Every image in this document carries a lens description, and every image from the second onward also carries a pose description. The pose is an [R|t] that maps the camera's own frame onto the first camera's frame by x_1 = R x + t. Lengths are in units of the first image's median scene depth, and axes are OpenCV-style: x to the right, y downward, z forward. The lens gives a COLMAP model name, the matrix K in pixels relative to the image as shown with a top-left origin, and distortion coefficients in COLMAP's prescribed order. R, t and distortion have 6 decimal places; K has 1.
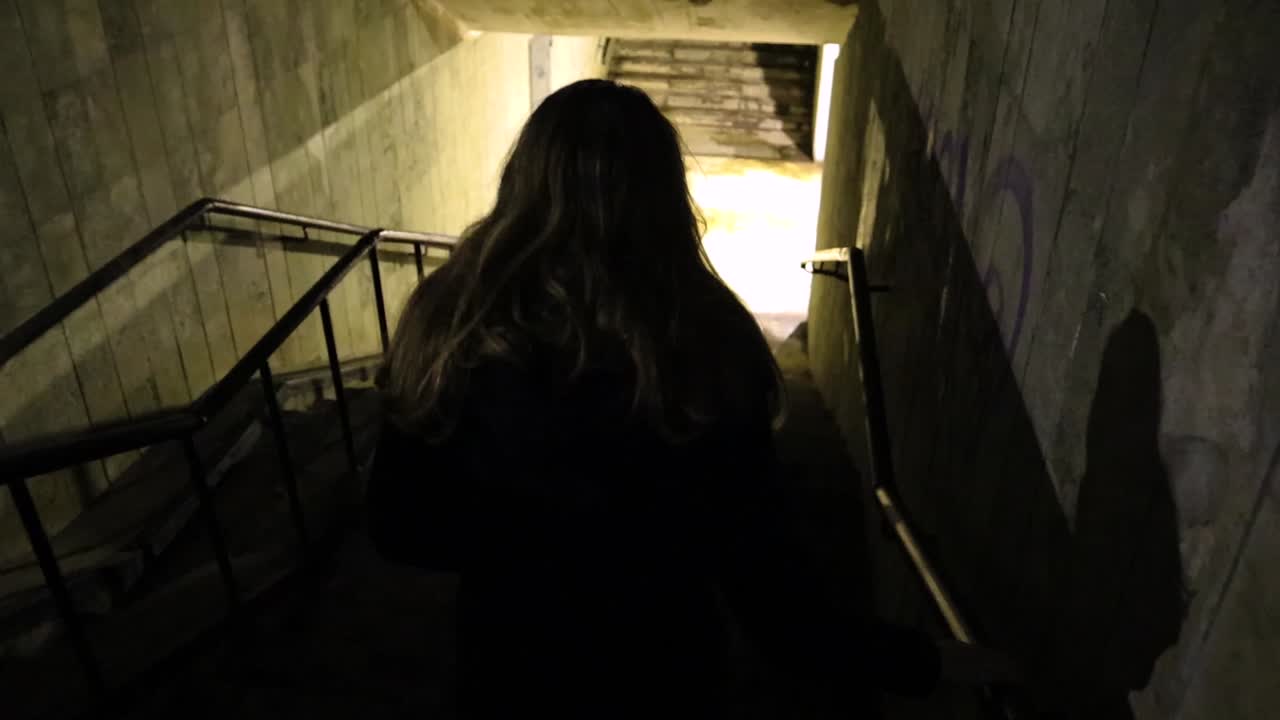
lens RADIAL K [[982.6, 0, 640.0], [0, 982.6, 360.0], [0, 0, 1]] dist [-0.052048, 0.004645]
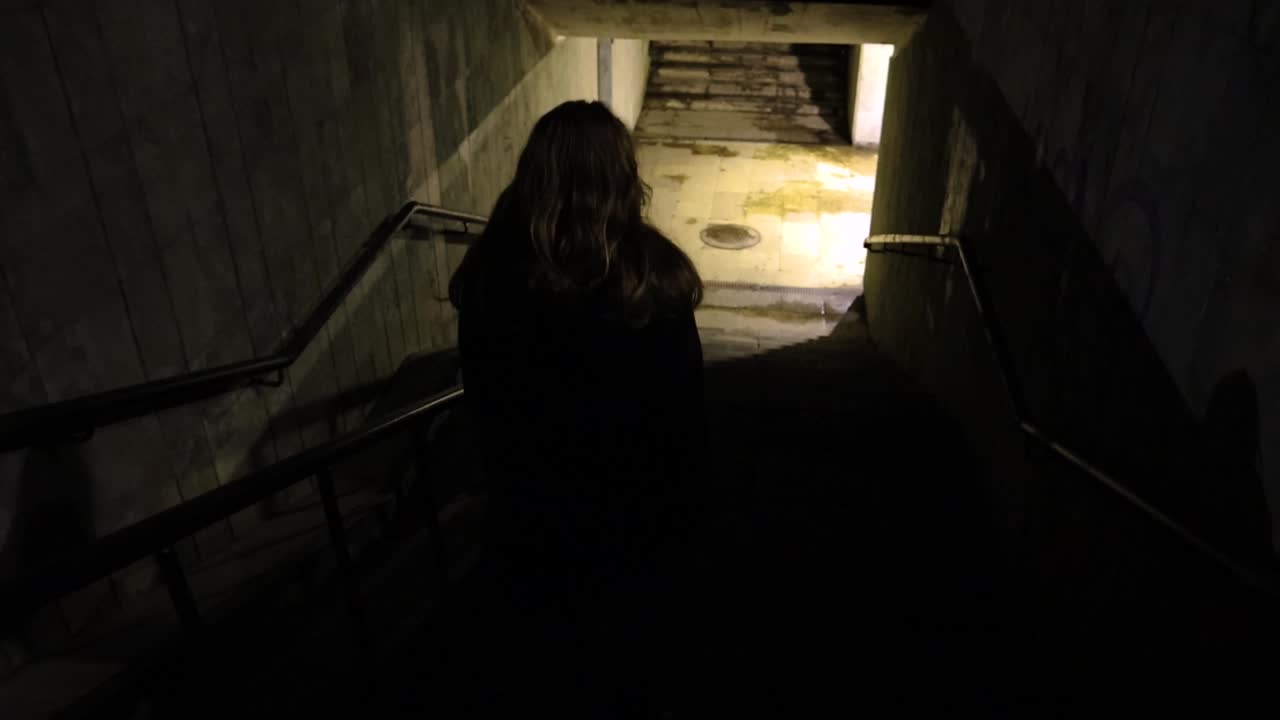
lens RADIAL K [[982.6, 0, 640.0], [0, 982.6, 360.0], [0, 0, 1]] dist [-0.052048, 0.004645]
pose [[0.999824, -0.018625, 0.002442, -0.099329], [0.018559, 0.999527, 0.024542, 0.001946], [-0.002898, -0.024492, 0.999696, -0.117647]]
